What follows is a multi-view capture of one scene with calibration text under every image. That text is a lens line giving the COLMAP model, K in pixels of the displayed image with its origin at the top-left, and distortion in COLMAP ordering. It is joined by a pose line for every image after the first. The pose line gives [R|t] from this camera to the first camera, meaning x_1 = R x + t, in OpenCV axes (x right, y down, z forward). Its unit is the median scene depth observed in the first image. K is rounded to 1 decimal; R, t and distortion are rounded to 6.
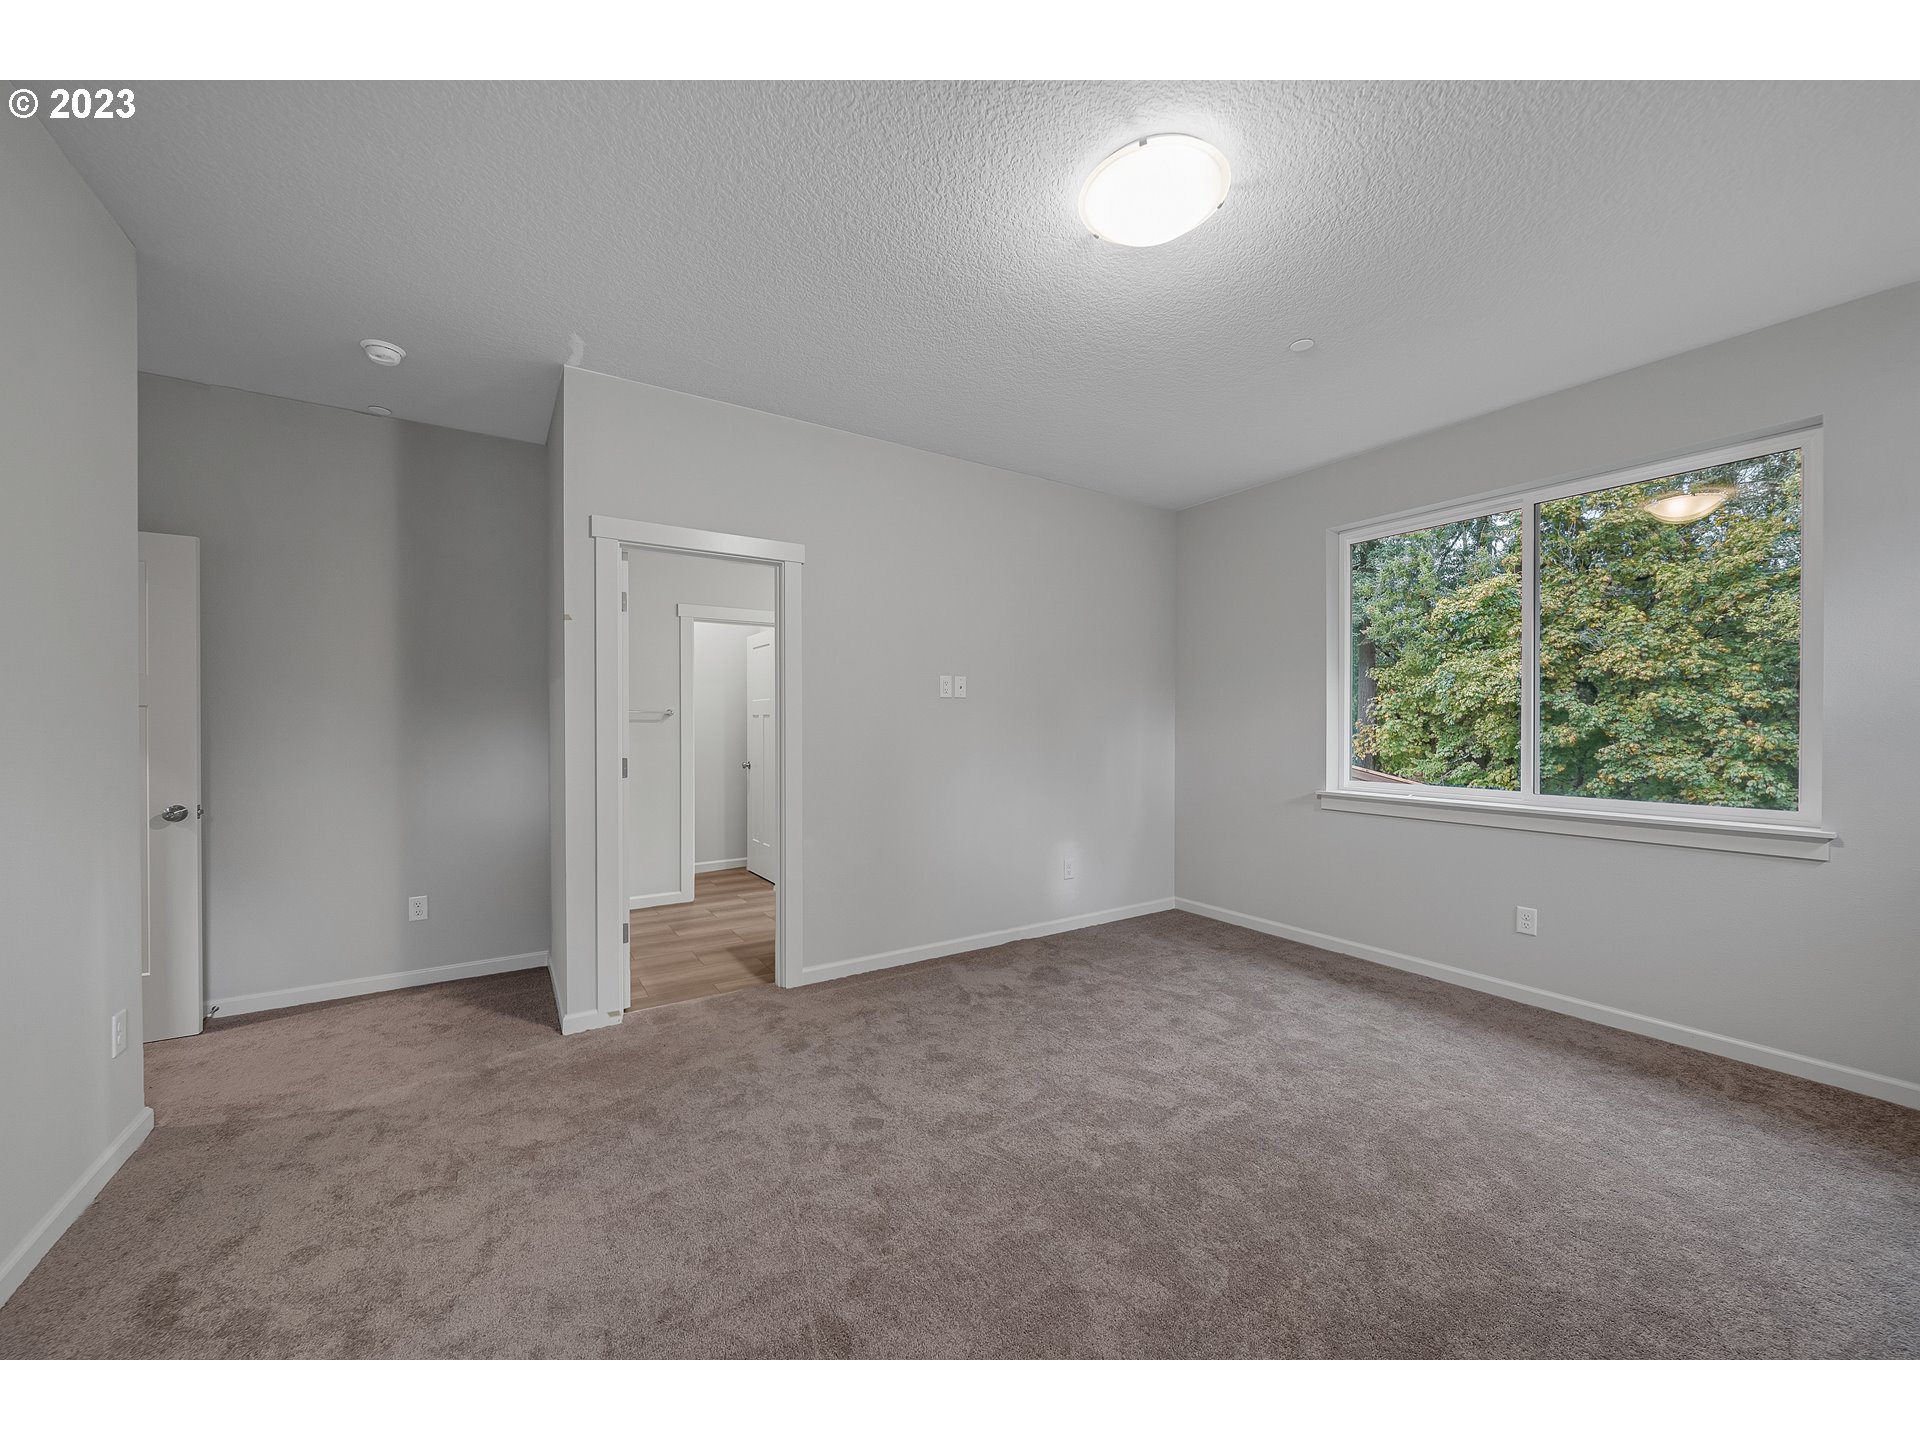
lens RADIAL K [[697.6, 0, 881.4], [0, 697.6, 720.9], [0, 0, 1]] dist [0.000012, 0.000039]
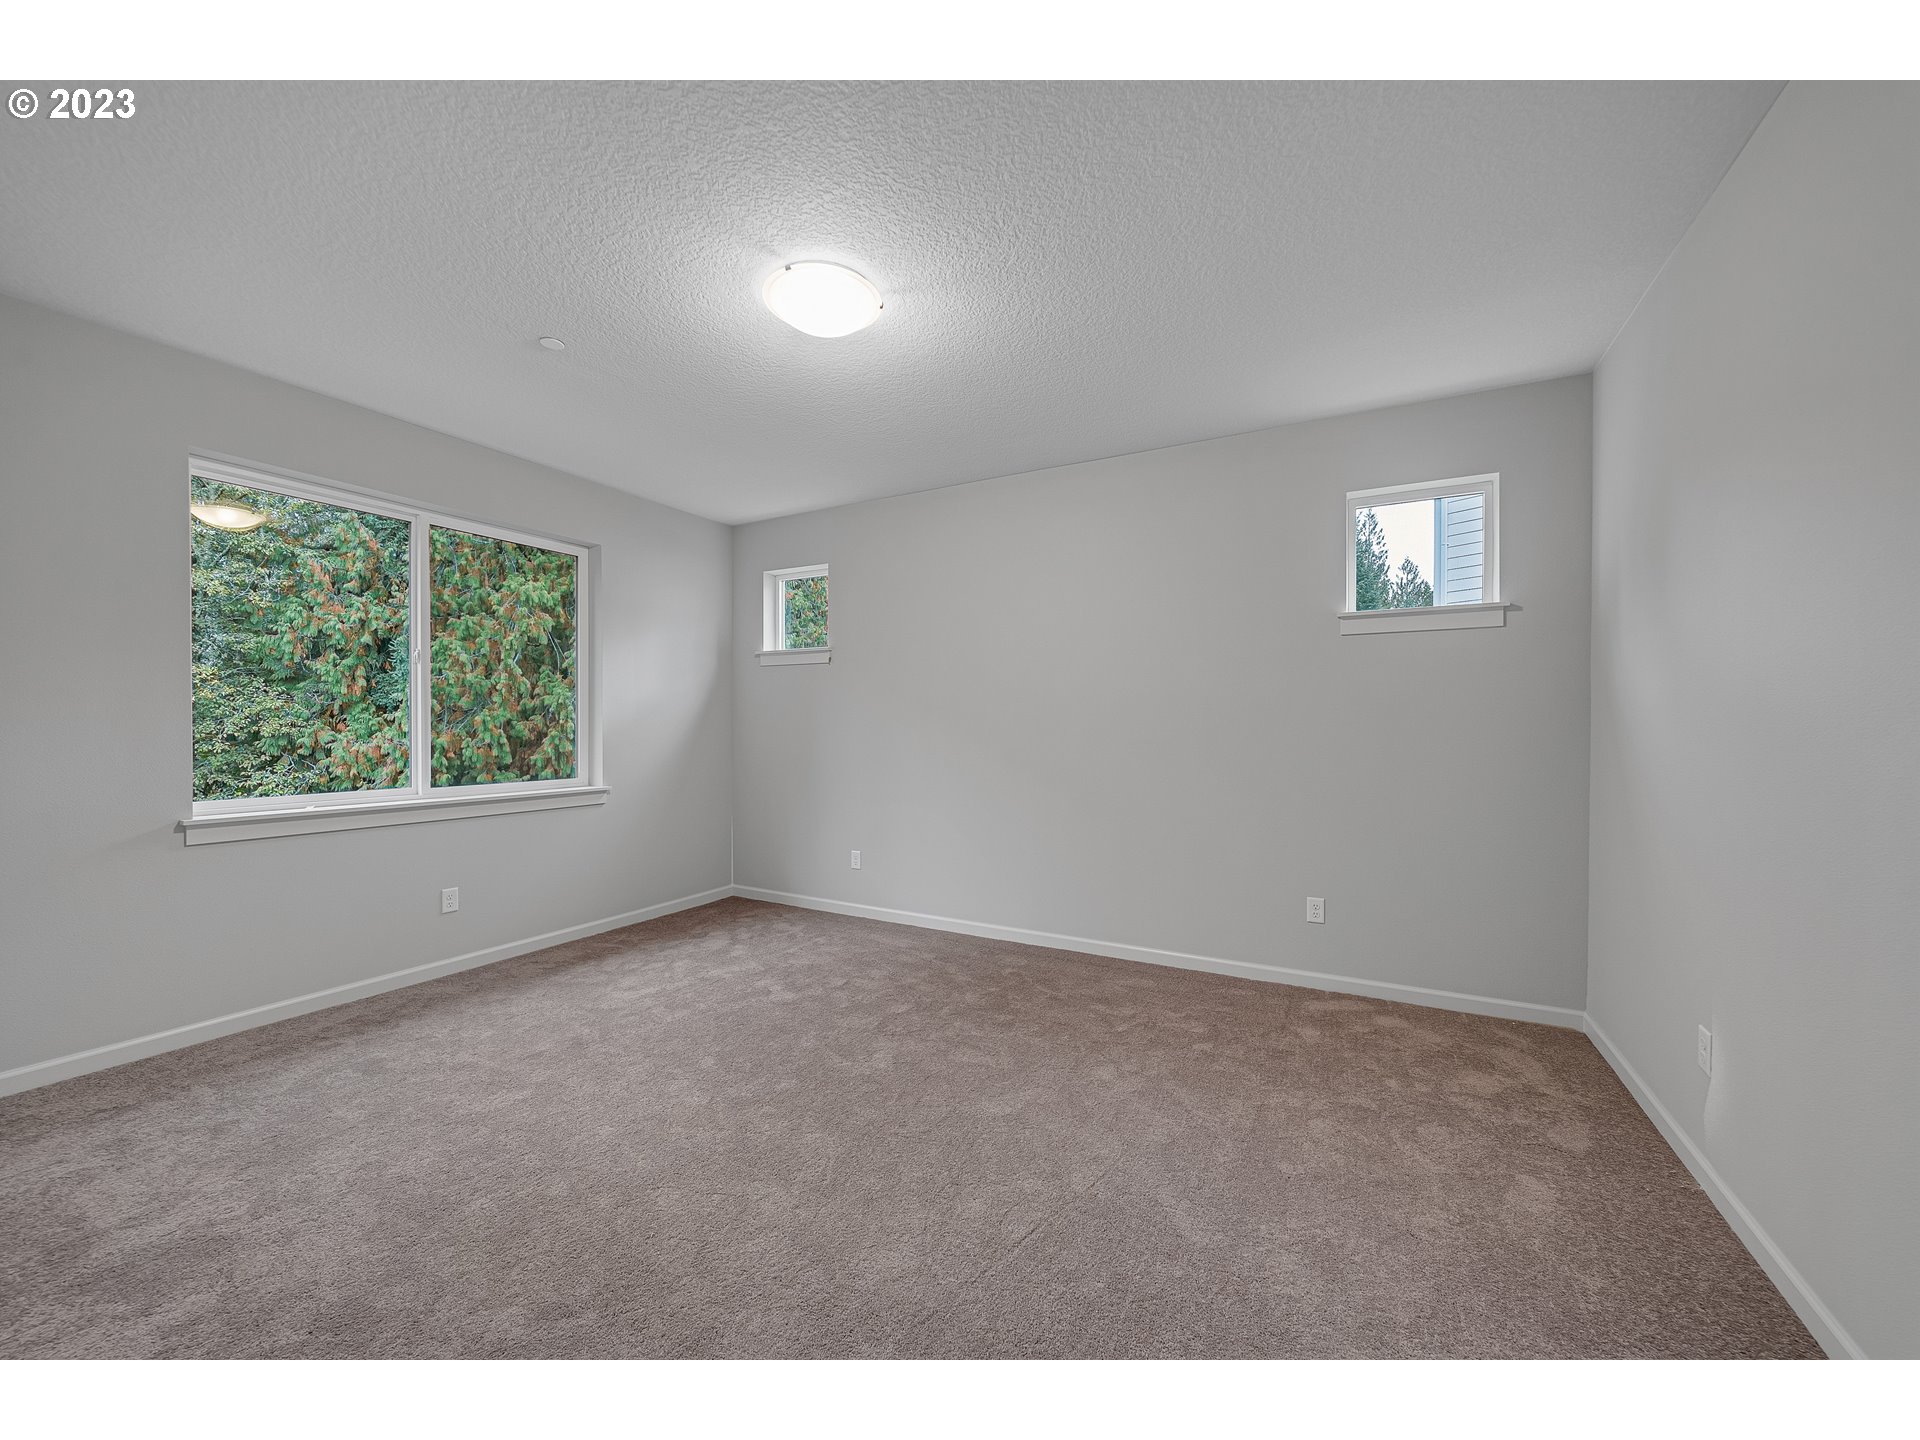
lens RADIAL K [[802.9, 0, 952.8], [0, 802.9, 710.7], [0, 0, 1]] dist [-0.002042, -0.000321]
pose [[-0.558724, 0.017065, 0.829178, -0.588950], [-0.000615, 0.999779, -0.020991, 0.009951], [-0.829353, -0.012238, -0.558591, 1.041795]]
